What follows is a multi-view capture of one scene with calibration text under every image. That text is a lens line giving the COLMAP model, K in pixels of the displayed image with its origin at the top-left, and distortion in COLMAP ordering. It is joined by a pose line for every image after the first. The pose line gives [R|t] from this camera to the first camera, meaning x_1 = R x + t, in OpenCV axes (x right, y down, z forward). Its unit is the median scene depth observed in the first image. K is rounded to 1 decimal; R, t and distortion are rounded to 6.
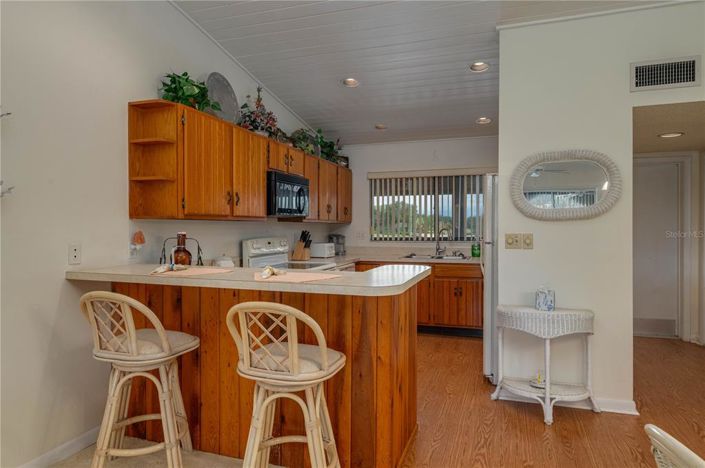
lens RADIAL K [[434.4, 0, 353.5], [0, 434.4, 229.9], [0, 0, 1]] dist [-0.001768, -0.000530]
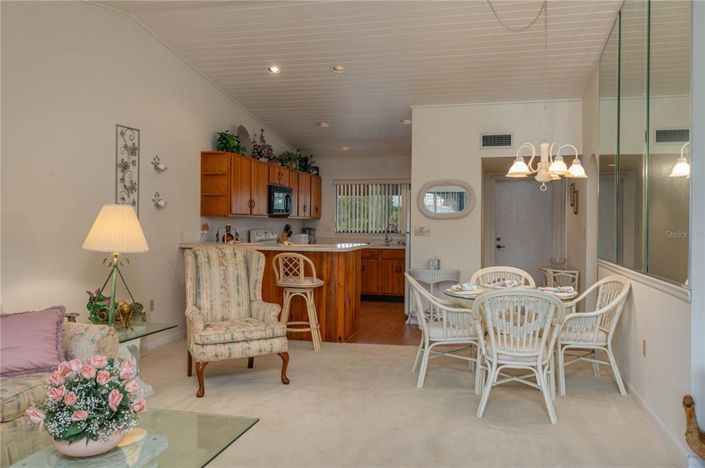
lens RADIAL K [[547.4, 0, 359.7], [0, 547.4, 230.1], [0, 0, 1]] dist [-0.001312, 0.000446]
pose [[0.996611, 0.008550, 0.081816, -0.033866], [-0.009282, 0.999920, 0.008571, 0.003973], [-0.081736, -0.009301, 0.996611, -0.941752]]
